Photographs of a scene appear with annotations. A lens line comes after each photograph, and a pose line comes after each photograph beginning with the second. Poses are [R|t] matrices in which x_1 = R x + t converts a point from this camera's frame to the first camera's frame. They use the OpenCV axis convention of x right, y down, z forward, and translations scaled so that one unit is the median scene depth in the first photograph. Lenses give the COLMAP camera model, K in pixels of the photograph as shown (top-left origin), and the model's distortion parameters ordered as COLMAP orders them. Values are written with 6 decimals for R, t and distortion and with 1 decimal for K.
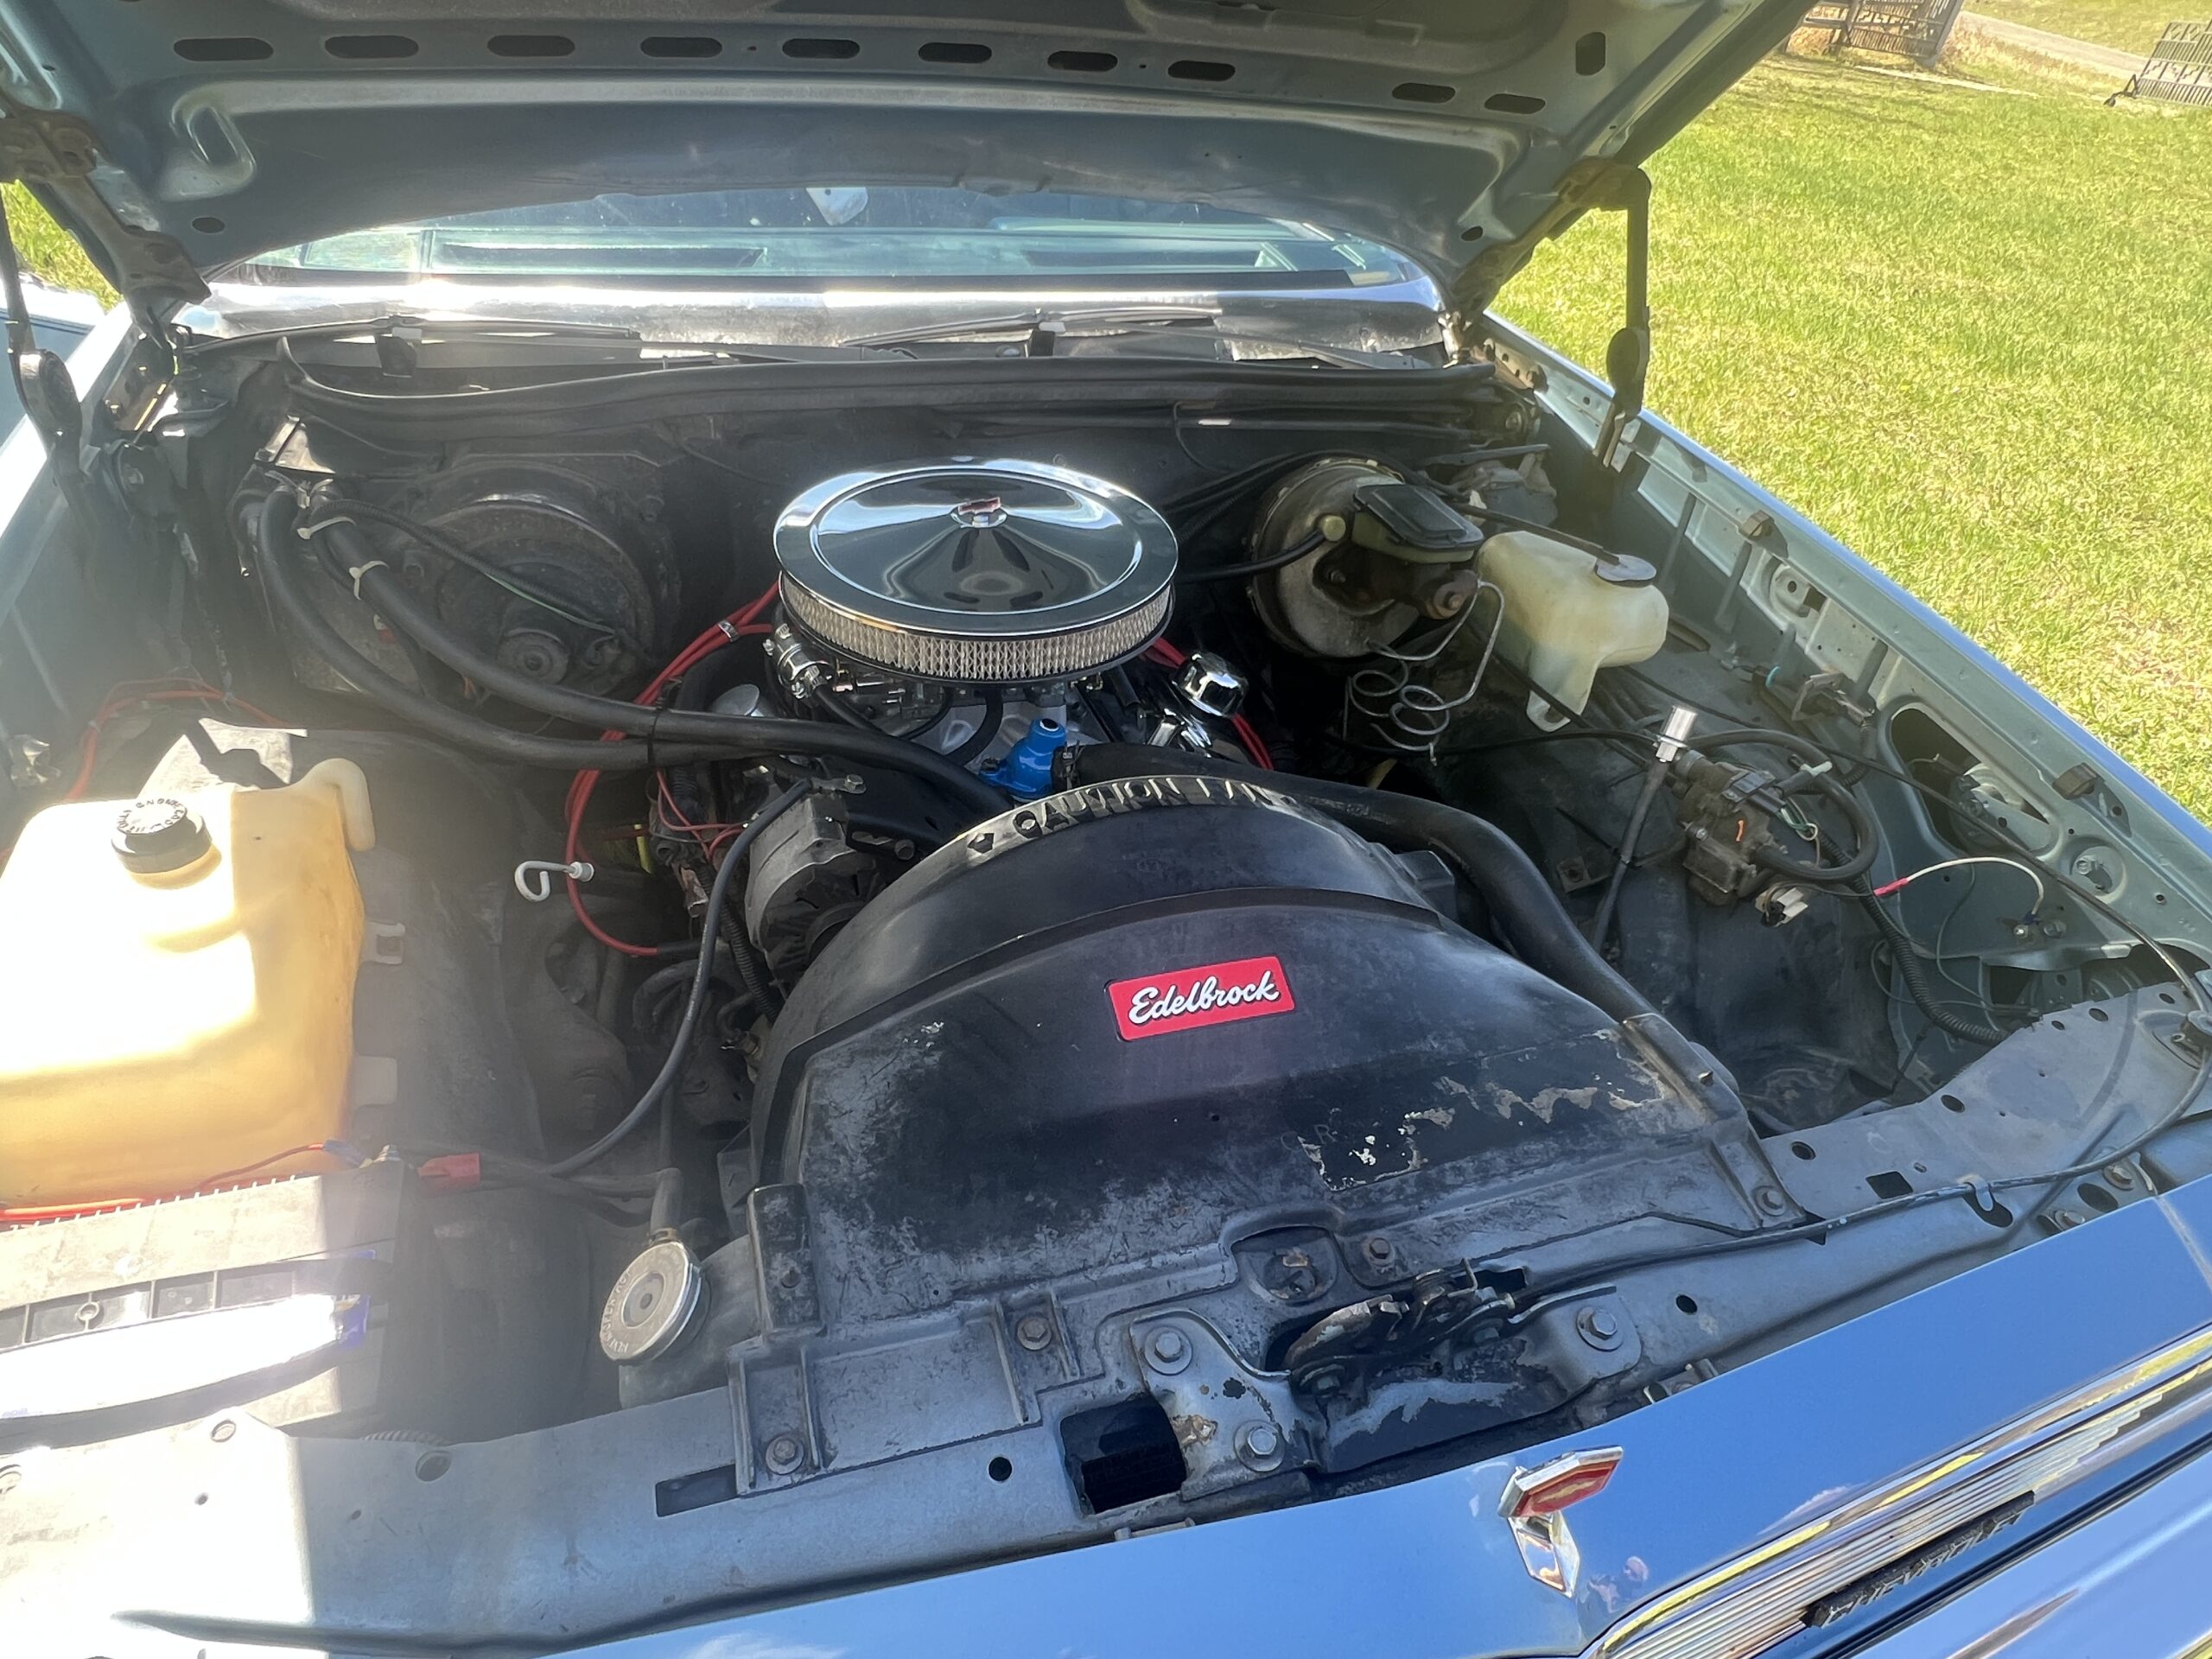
lens RADIAL K [[1283.5, 0, 1101.1], [0, 1283.5, 853.4], [0, 0, 1]] dist [-0.000580, -0.001306]
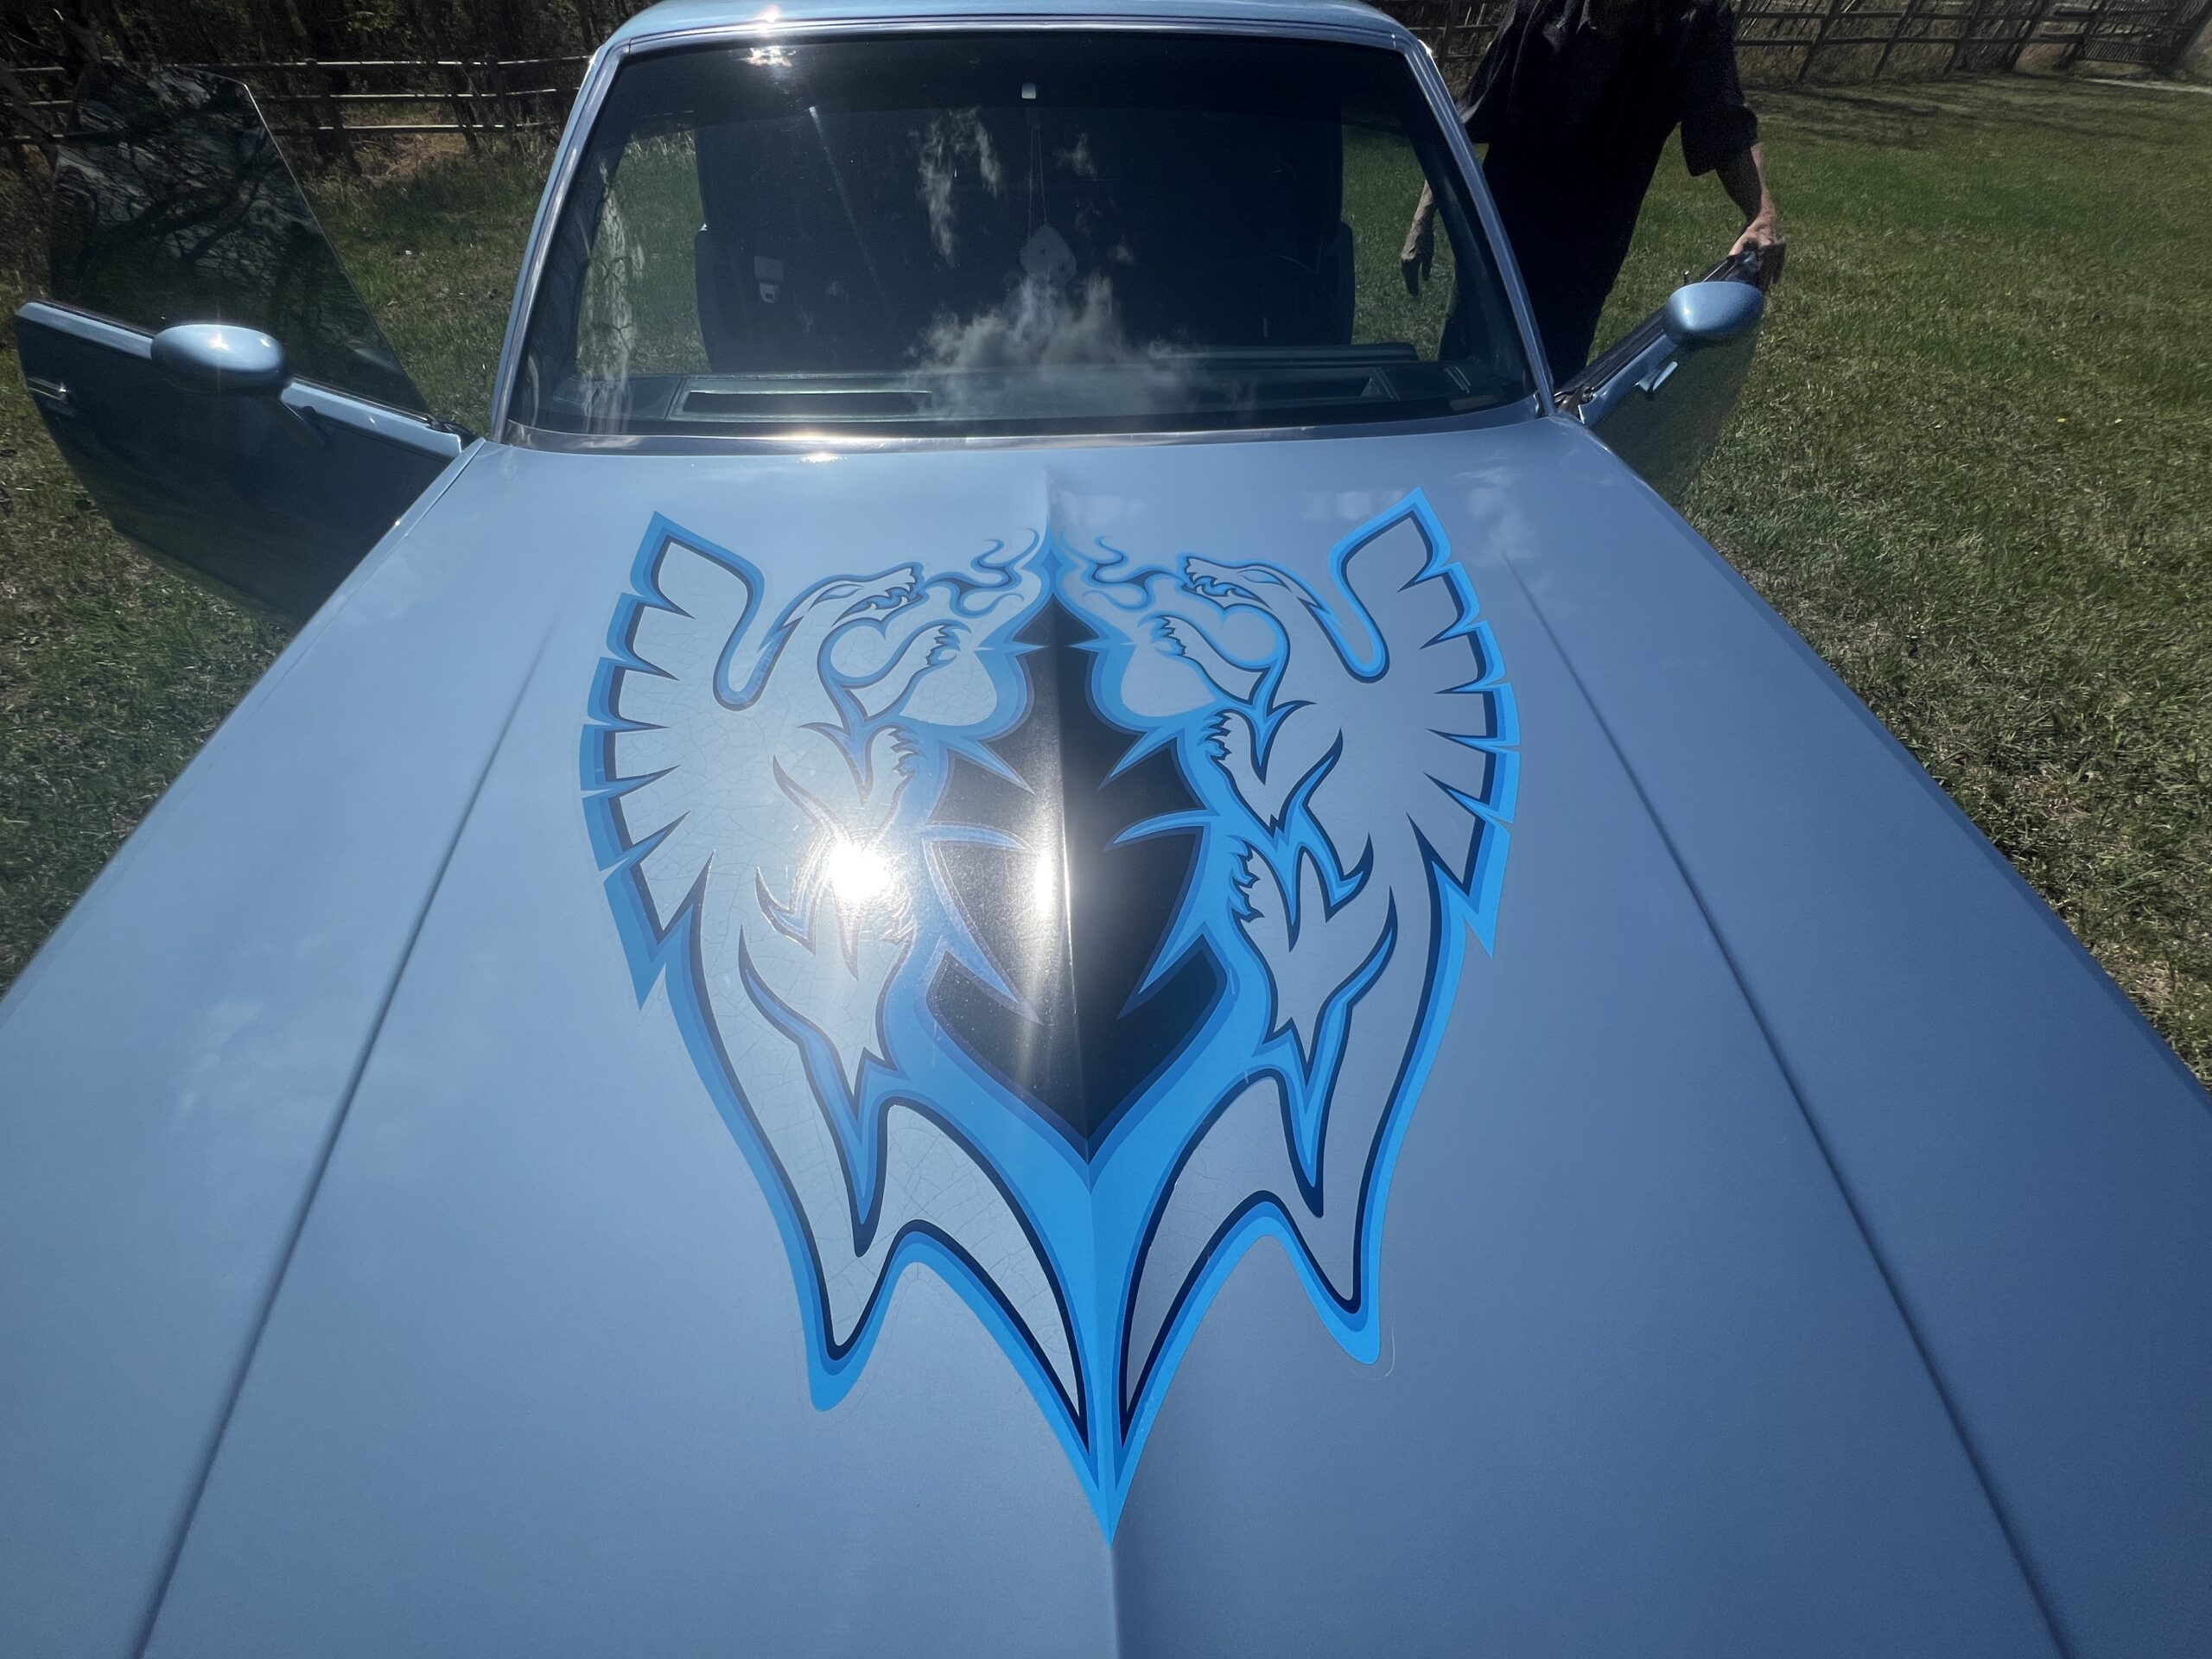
lens RADIAL K [[883.6, 0, 1106.0], [0, 883.6, 829.5], [0, 0, 1]] dist [-0.001090, -0.000393]
pose [[0.970554, 0.109374, -0.214622, 0.153684], [-0.082366, 0.987955, 0.131003, -0.222958], [0.226365, -0.109468, 0.967872, 0.216372]]
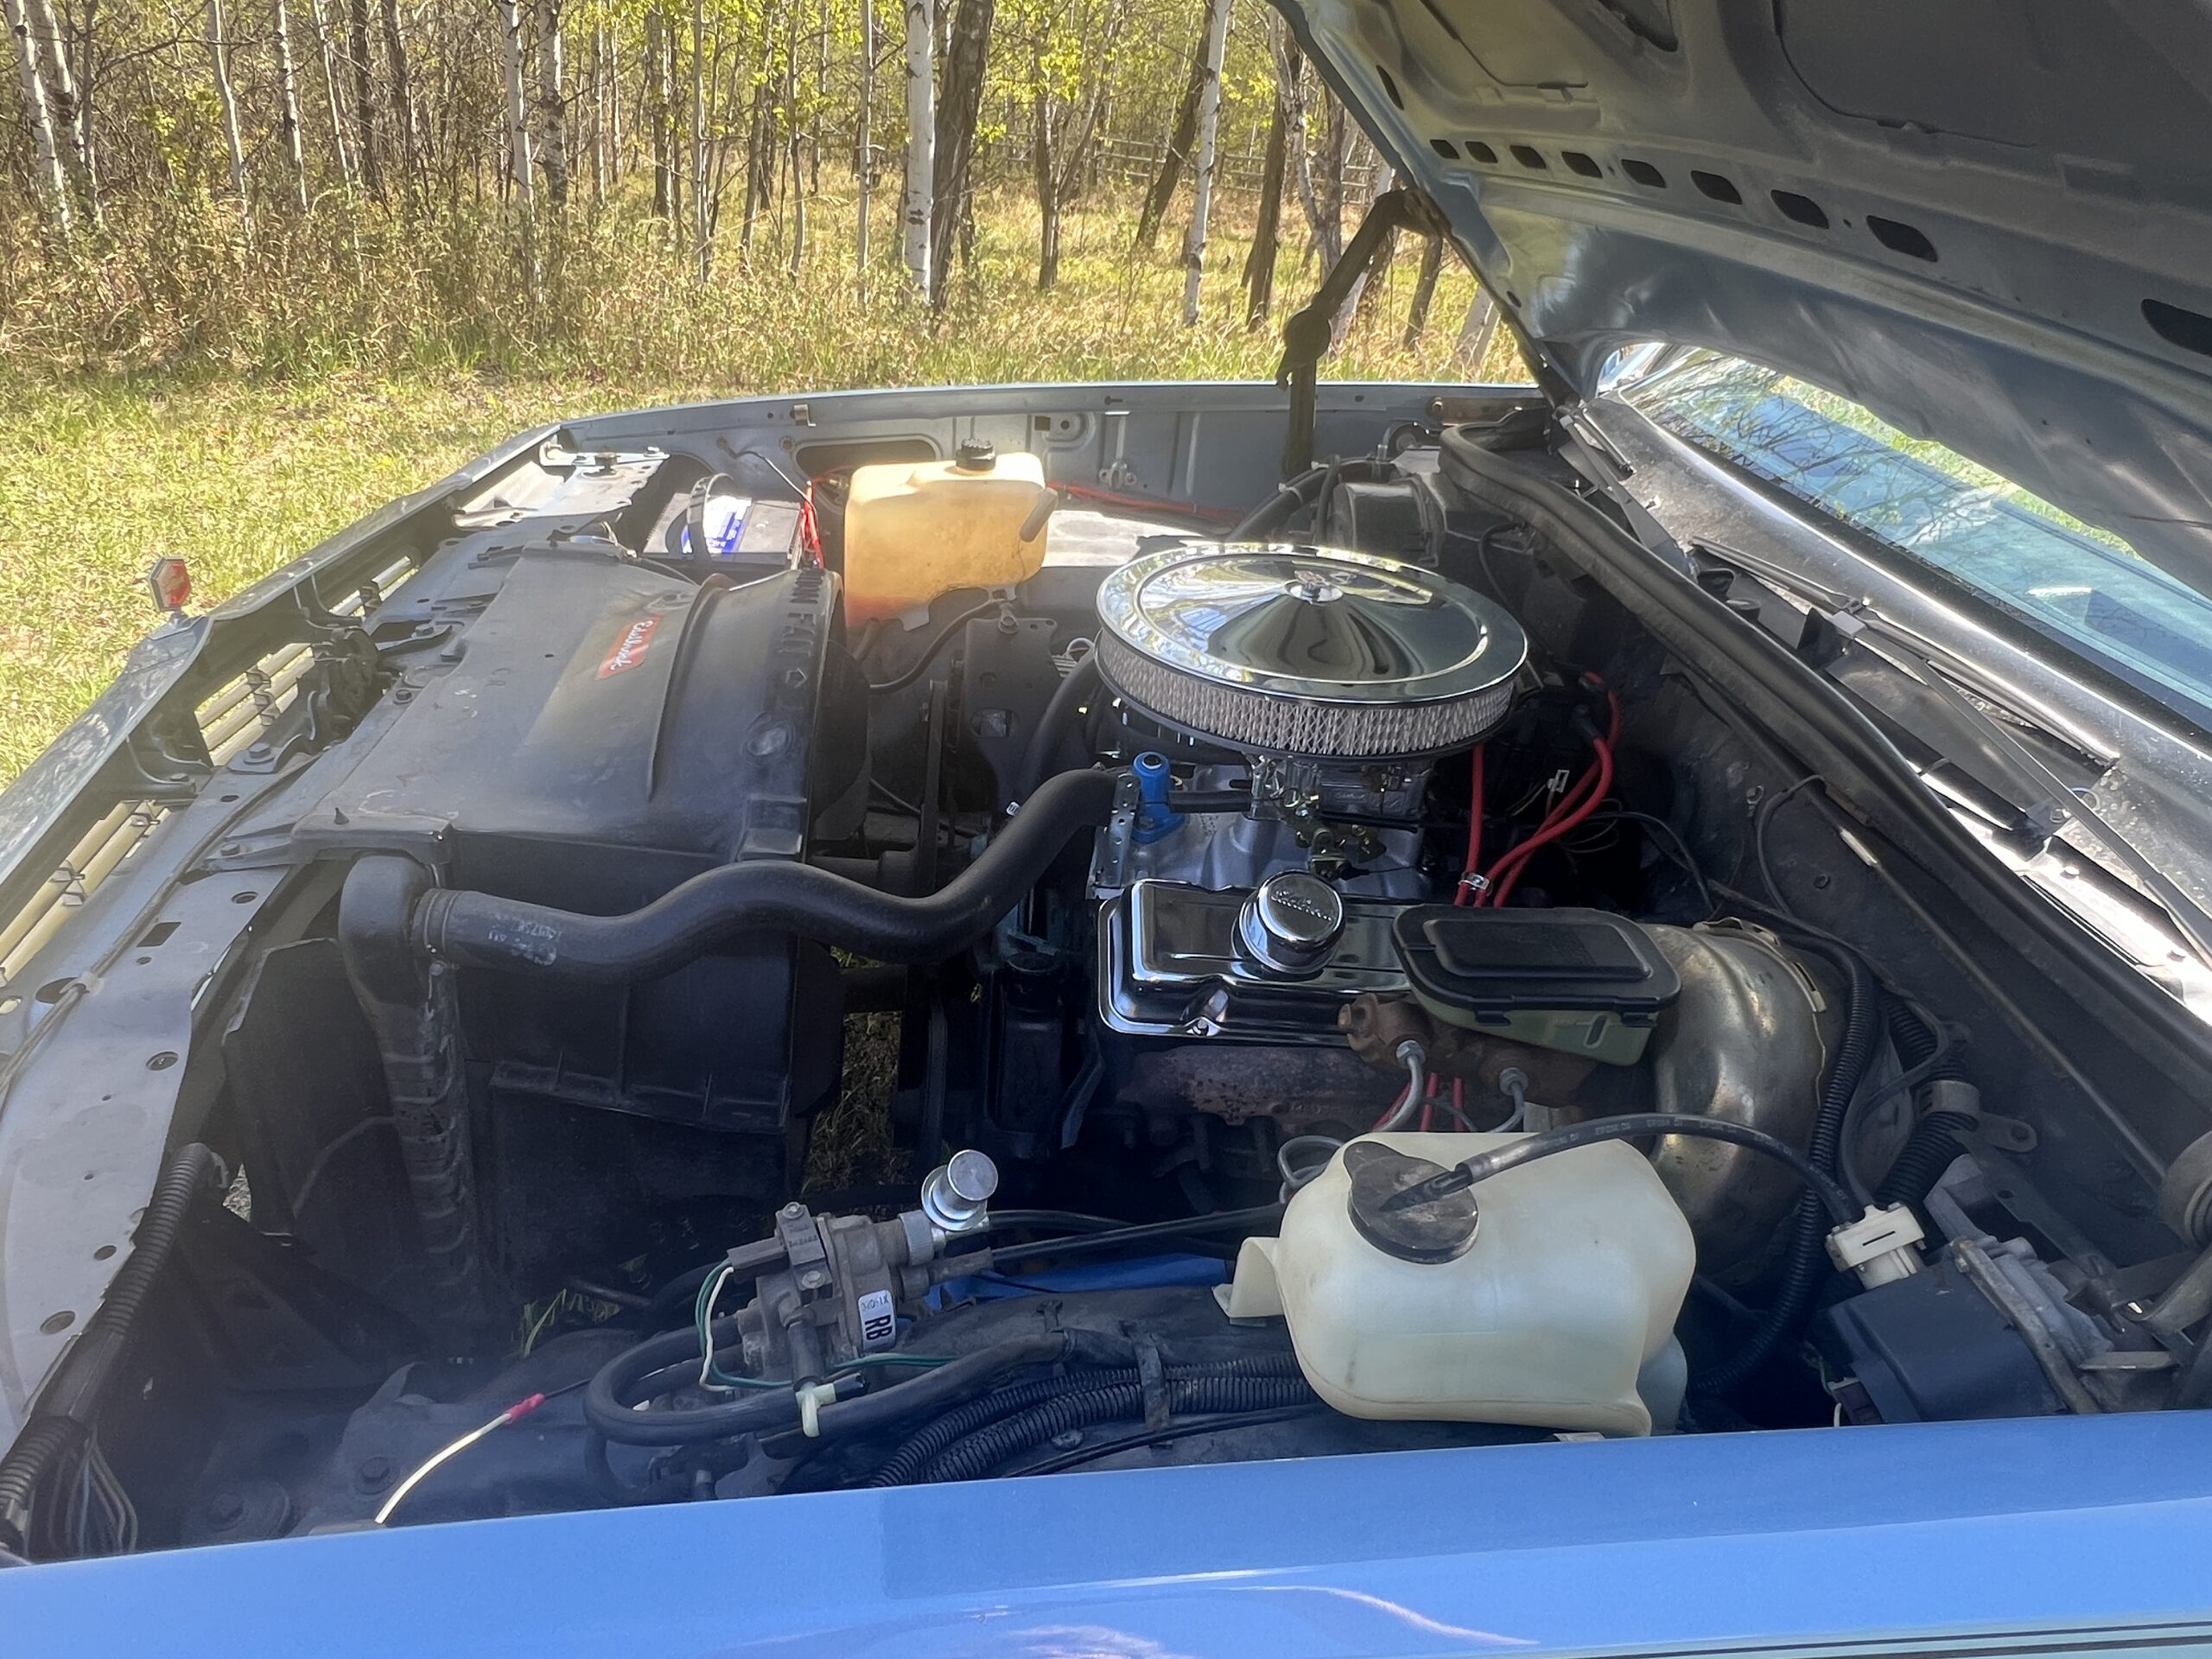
lens RADIAL K [[1370.7, 0, 1101.2], [0, 1370.7, 864.0], [0, 0, 1]] dist [-0.001703, -0.001015]
pose [[-0.207018, 0.422561, -0.882375, 0.864646], [-0.673934, 0.592201, 0.441714, -0.461257], [0.709195, 0.686105, 0.162182, 0.821751]]
